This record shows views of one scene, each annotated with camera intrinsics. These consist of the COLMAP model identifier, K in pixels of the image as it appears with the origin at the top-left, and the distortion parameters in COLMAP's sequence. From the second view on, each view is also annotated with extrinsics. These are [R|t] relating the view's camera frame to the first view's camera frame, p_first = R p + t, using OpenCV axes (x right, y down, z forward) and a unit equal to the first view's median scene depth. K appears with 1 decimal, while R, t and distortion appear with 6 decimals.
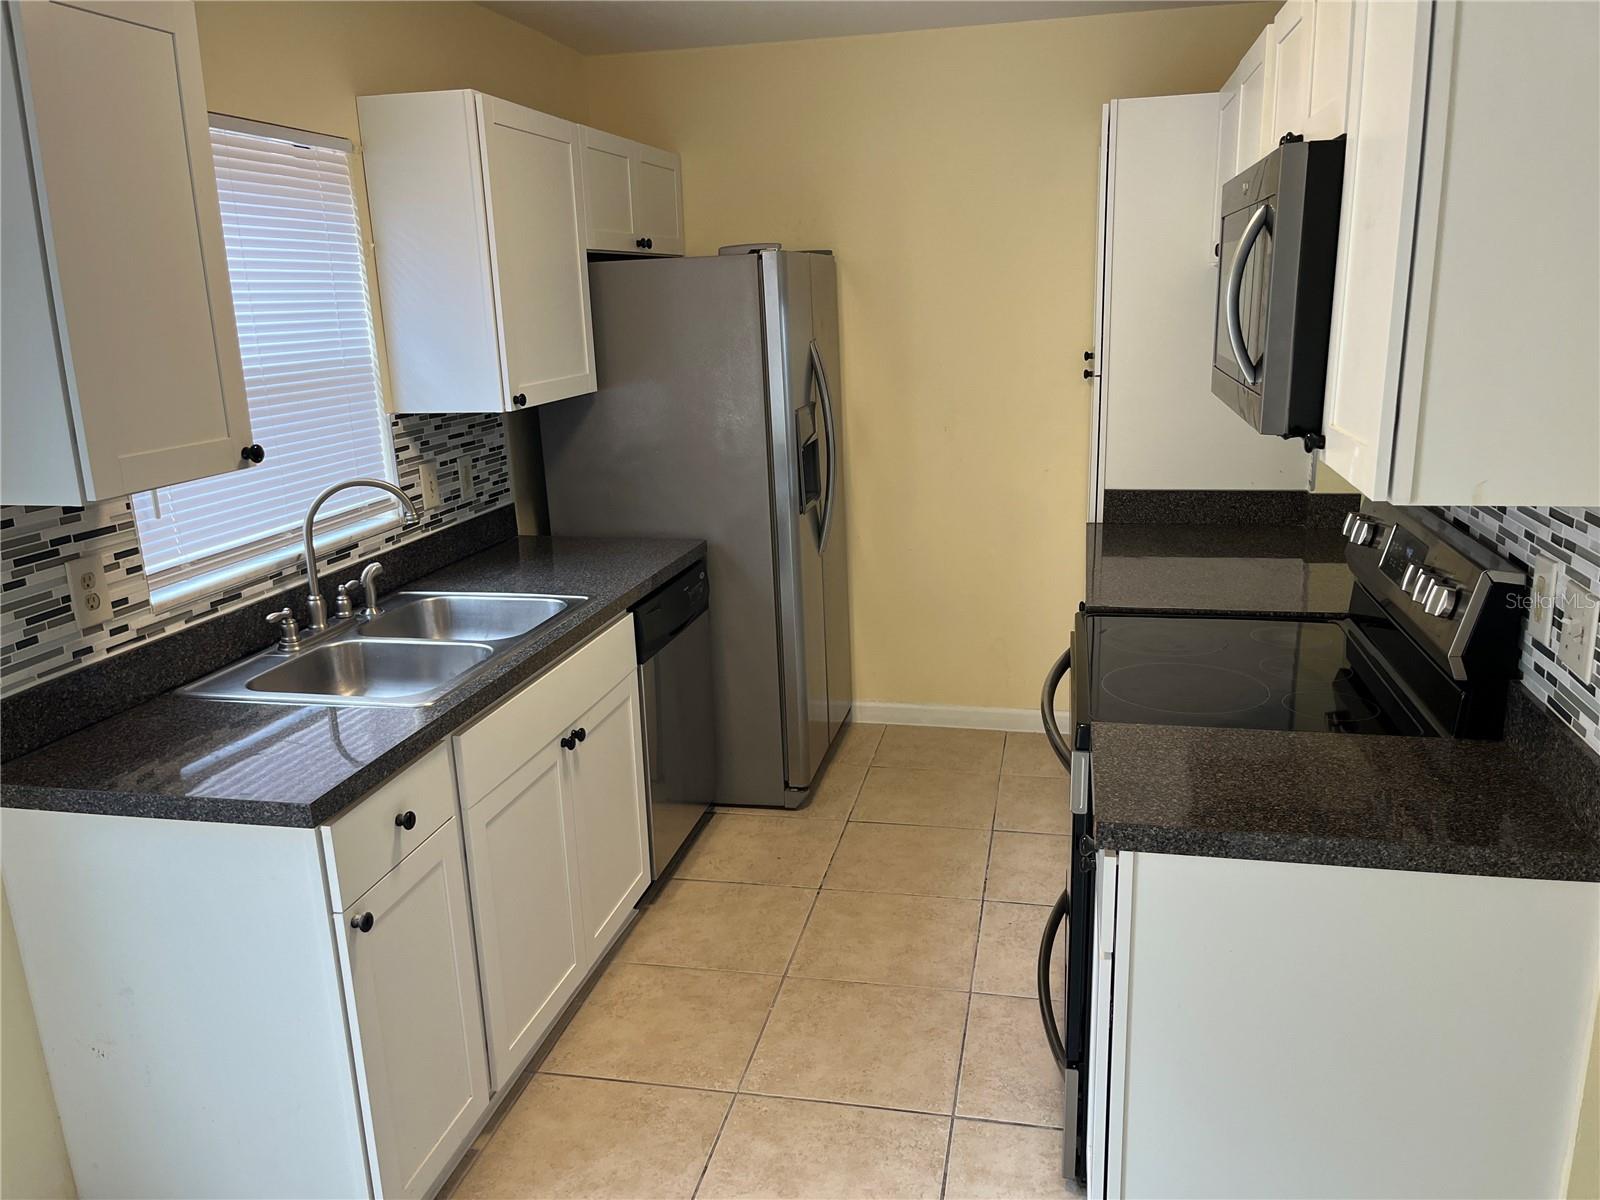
lens RADIAL K [[1230.7, 0, 800.0], [0, 1230.7, 600.0], [0, 0, 1]] dist [0.030968, -0.006001]
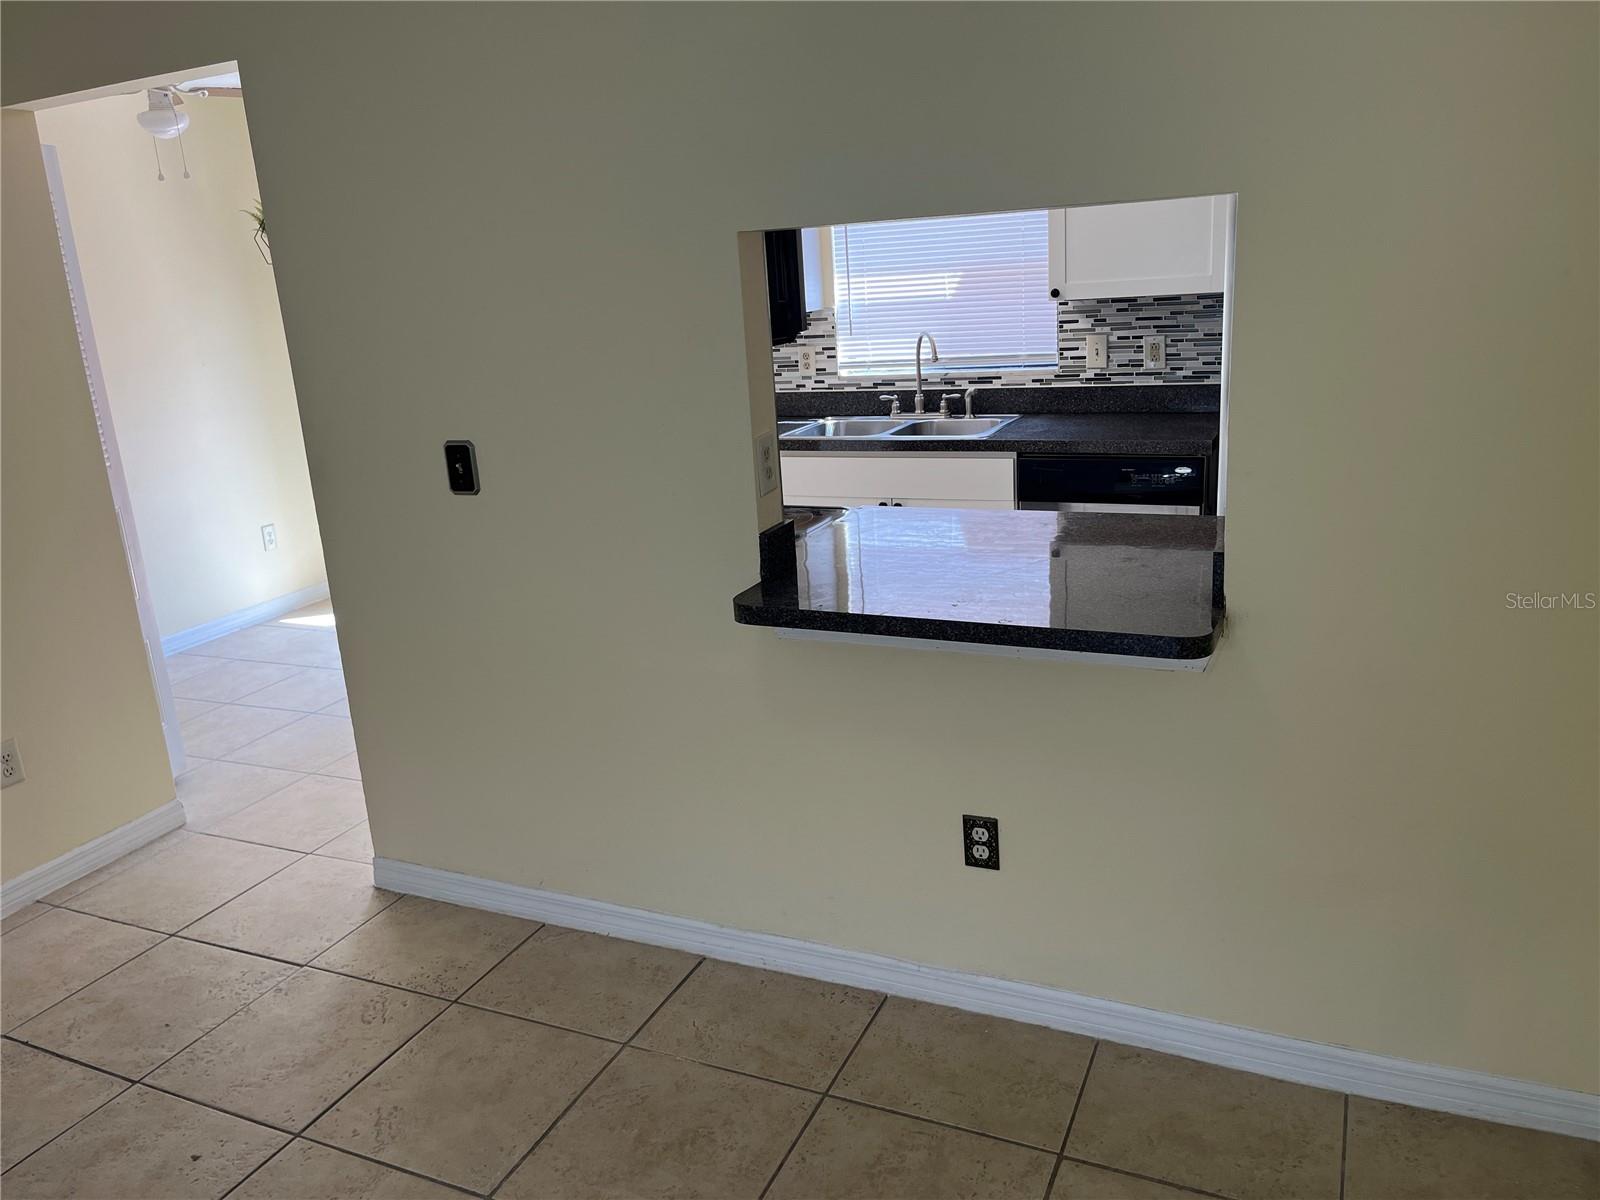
lens RADIAL K [[1230.7, 0, 800.0], [0, 1230.7, 600.0], [0, 0, 1]] dist [0.030968, -0.006001]
pose [[-0.207898, 0.308585, -0.928199, 1.156510], [-0.166335, 0.923959, 0.344431, -0.260751], [0.963904, 0.225999, -0.140761, 0.952526]]
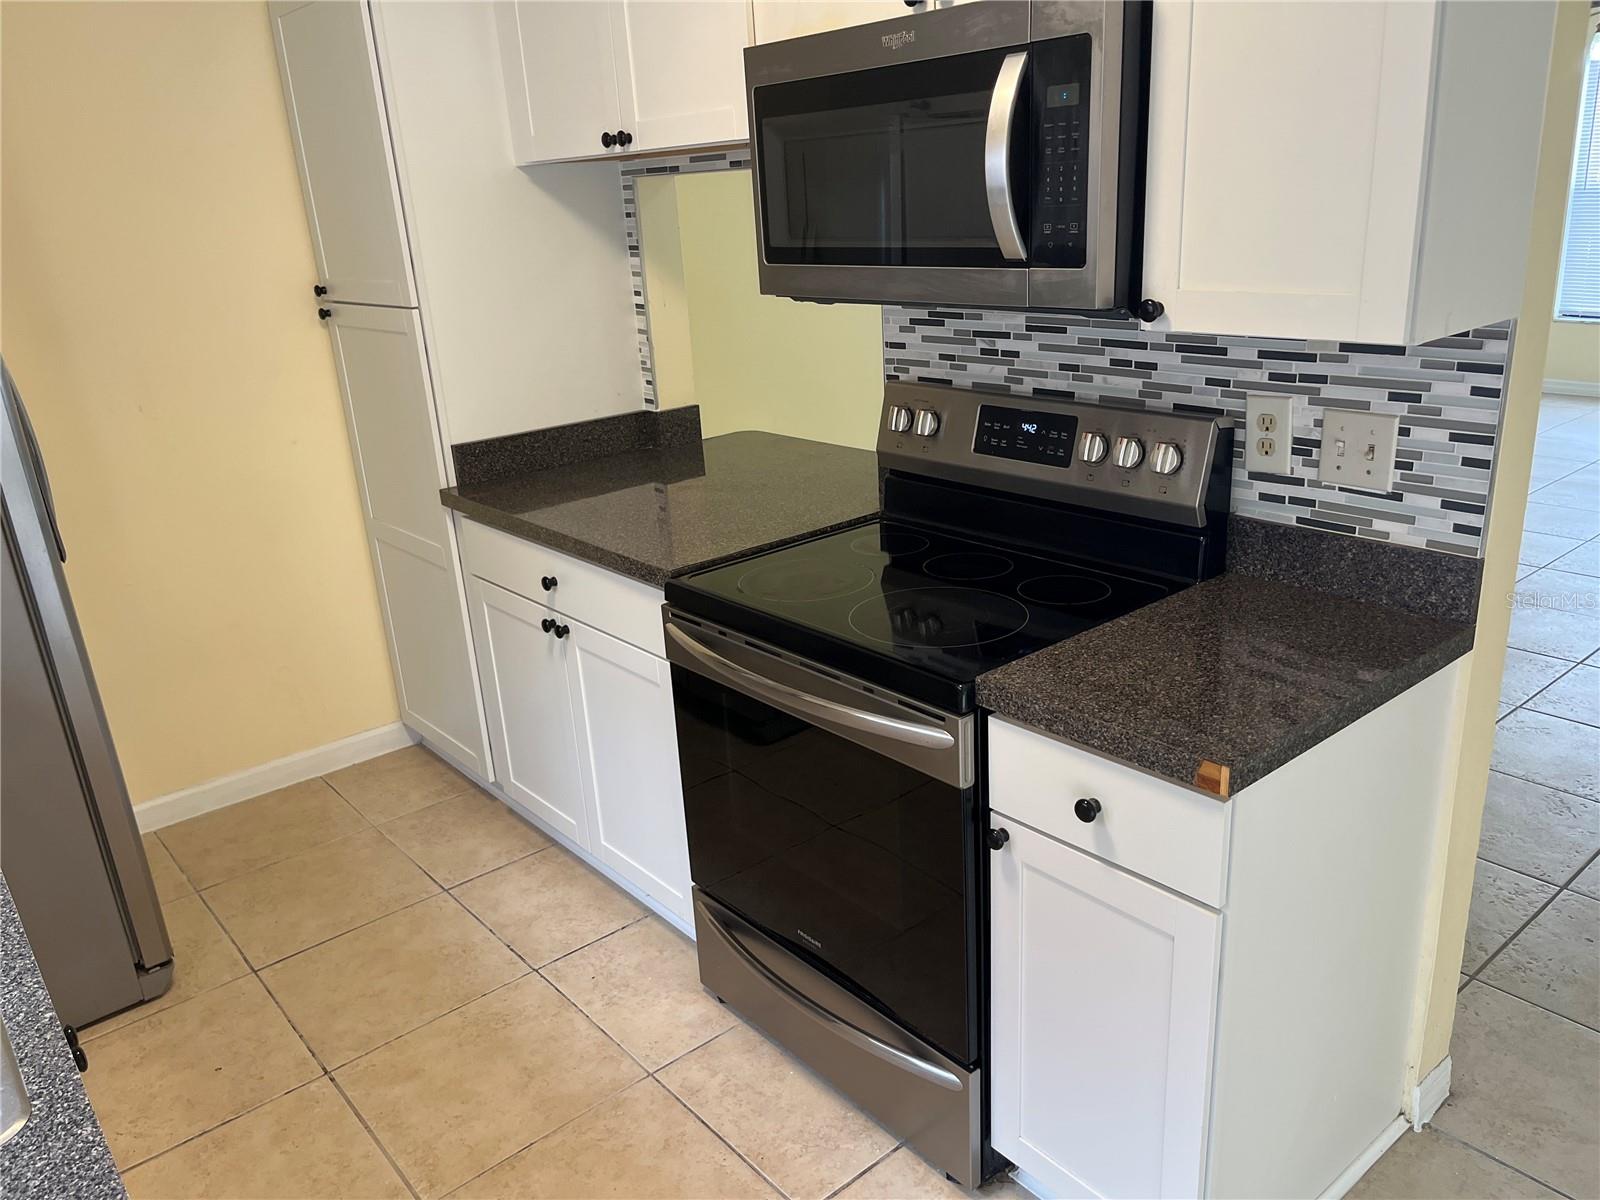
lens RADIAL K [[1230.7, 0, 800.0], [0, 1230.7, 600.0], [0, 0, 1]] dist [0.030968, -0.006001]
pose [[0.616579, -0.262222, 0.742341, -0.280868], [0.233765, 0.961356, 0.145424, -0.063796], [-0.751787, 0.083868, 0.654051, 0.334664]]
